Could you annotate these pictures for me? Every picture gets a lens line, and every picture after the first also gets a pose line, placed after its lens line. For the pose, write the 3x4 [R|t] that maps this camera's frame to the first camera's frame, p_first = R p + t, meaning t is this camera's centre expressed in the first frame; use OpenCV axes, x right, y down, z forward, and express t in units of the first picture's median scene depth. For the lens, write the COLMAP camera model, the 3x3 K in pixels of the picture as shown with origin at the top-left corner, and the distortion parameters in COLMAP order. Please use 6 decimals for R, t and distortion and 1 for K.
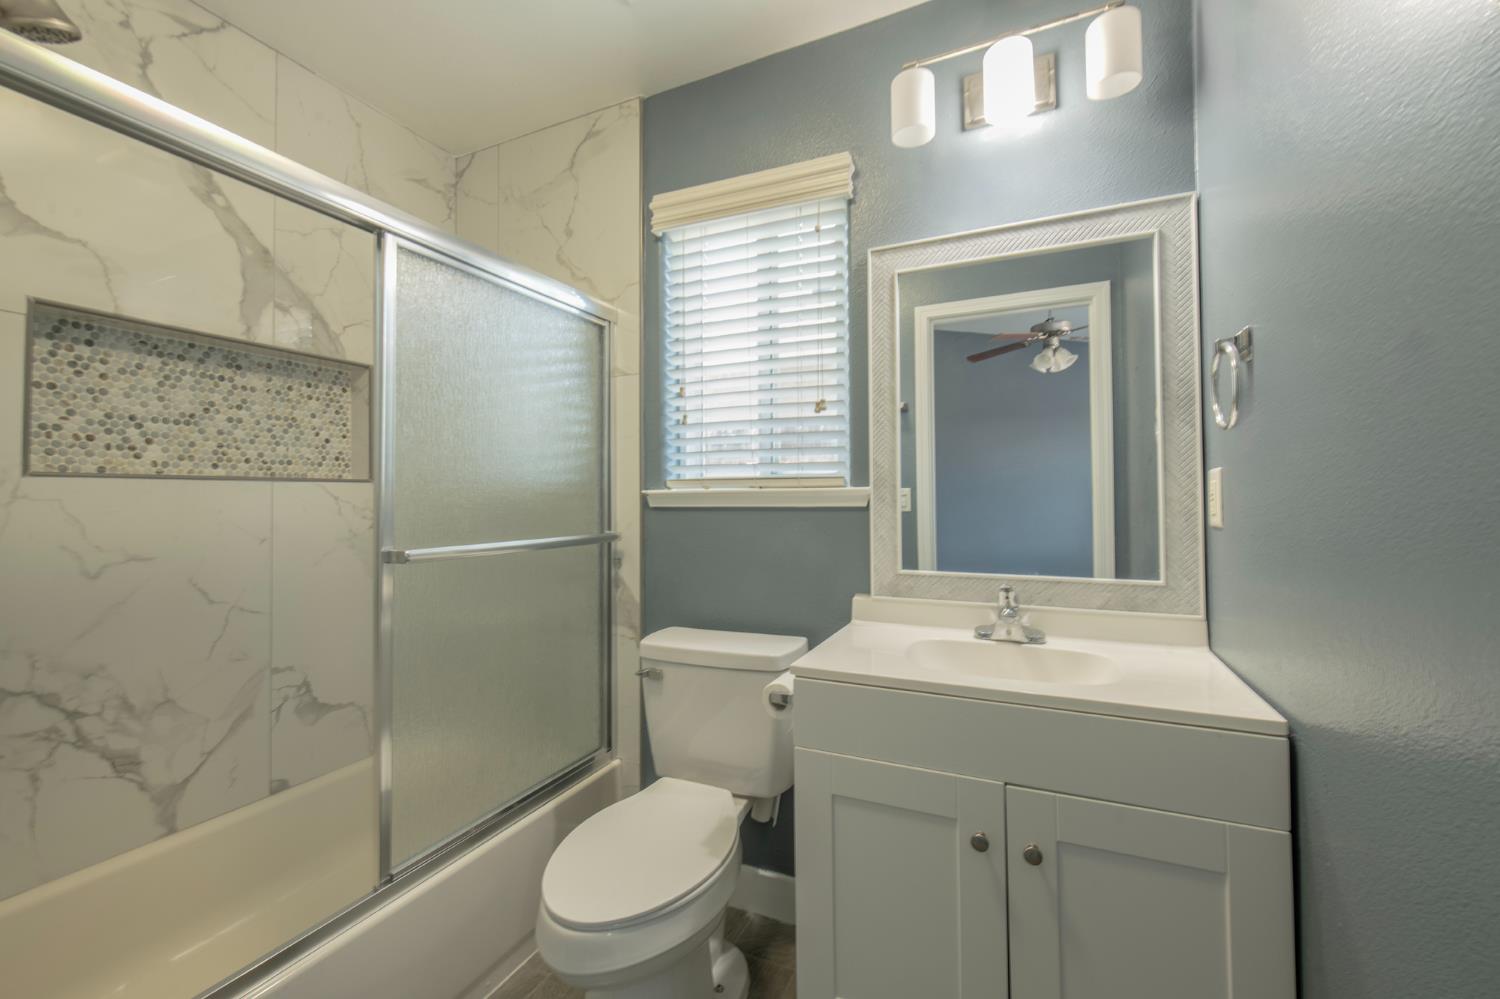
lens RADIAL K [[632.0, 0, 744.4], [0, 632.0, 484.8], [0, 0, 1]] dist [0.002674, -0.001556]
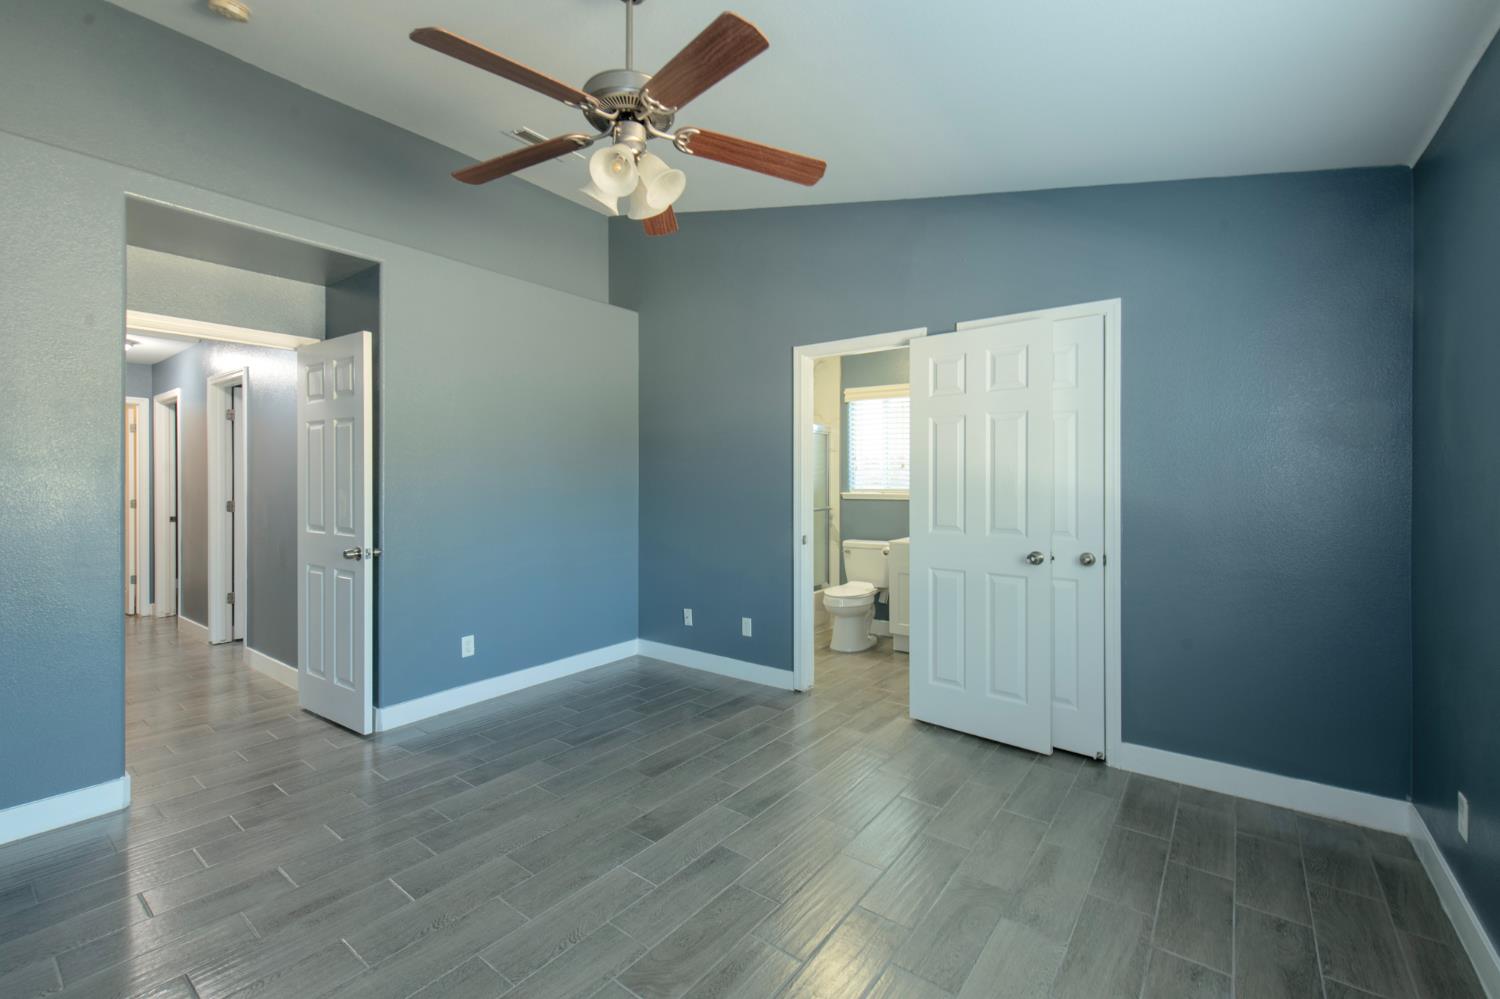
lens RADIAL K [[632.0, 0, 755.9], [0, 632.0, 484.1], [0, 0, 1]] dist [0.002674, -0.001556]
pose [[0.975088, 0.007168, -0.221704, 0.096827], [-0.001257, 0.999640, 0.026792, -0.105312], [0.221816, -0.025846, 0.974746, -1.849985]]
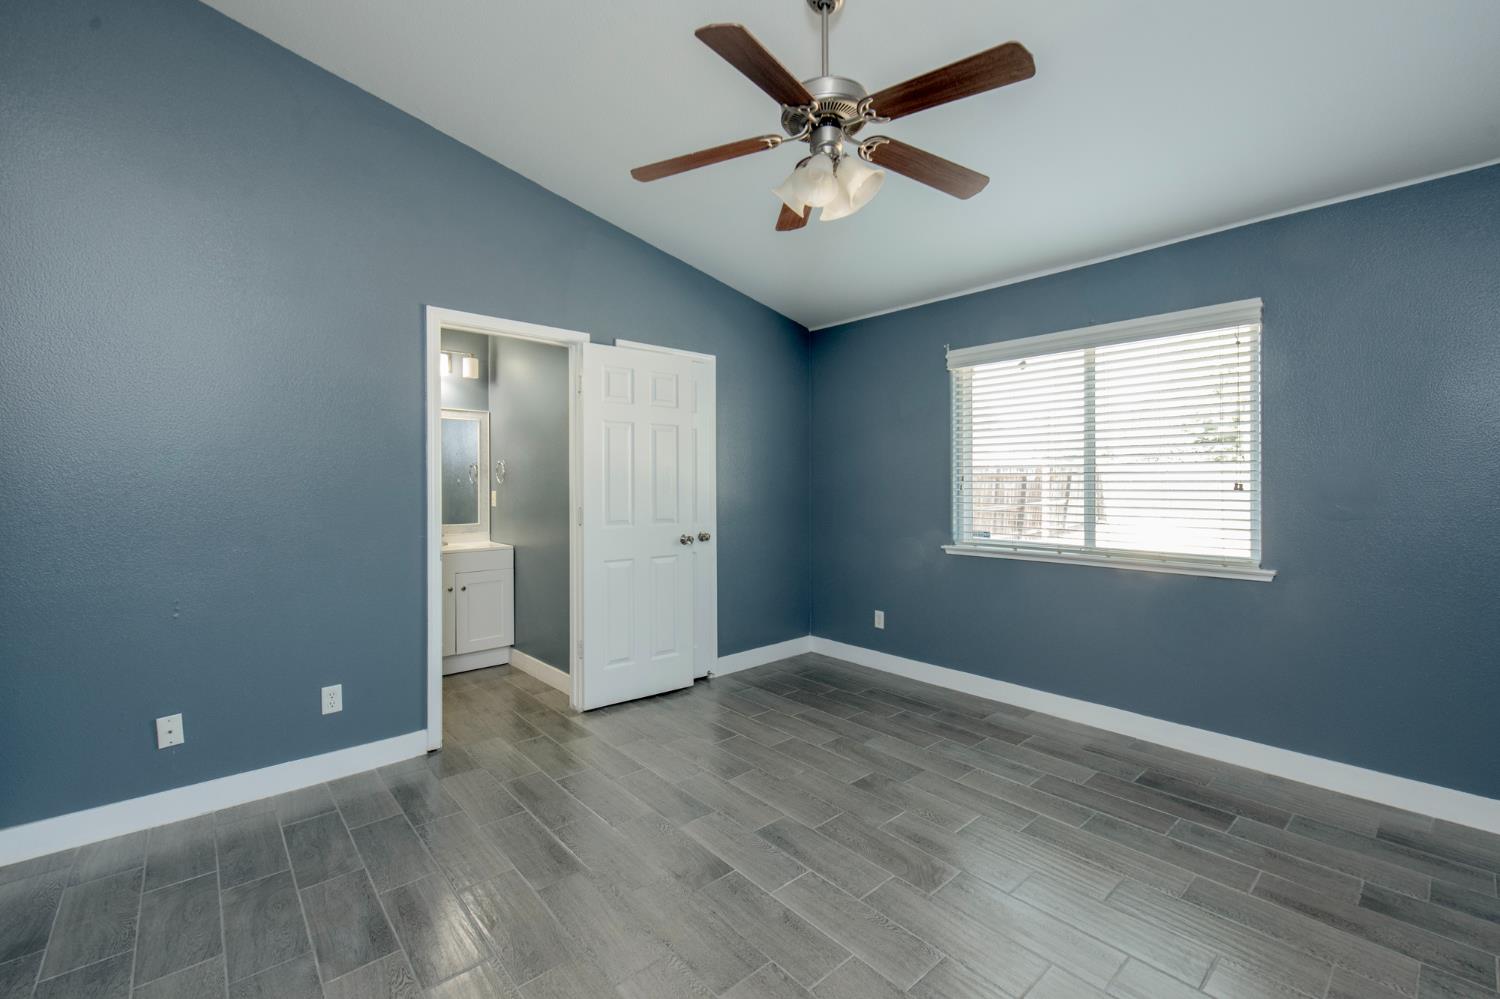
lens RADIAL K [[632.0, 0, 754.4], [0, 632.0, 489.2], [0, 0, 1]] dist [0.002674, -0.001556]
pose [[0.406960, -0.005134, 0.913432, -1.304345], [-0.022158, 0.999634, 0.015490, -0.082331], [-0.913177, -0.026544, 0.406697, -1.227200]]
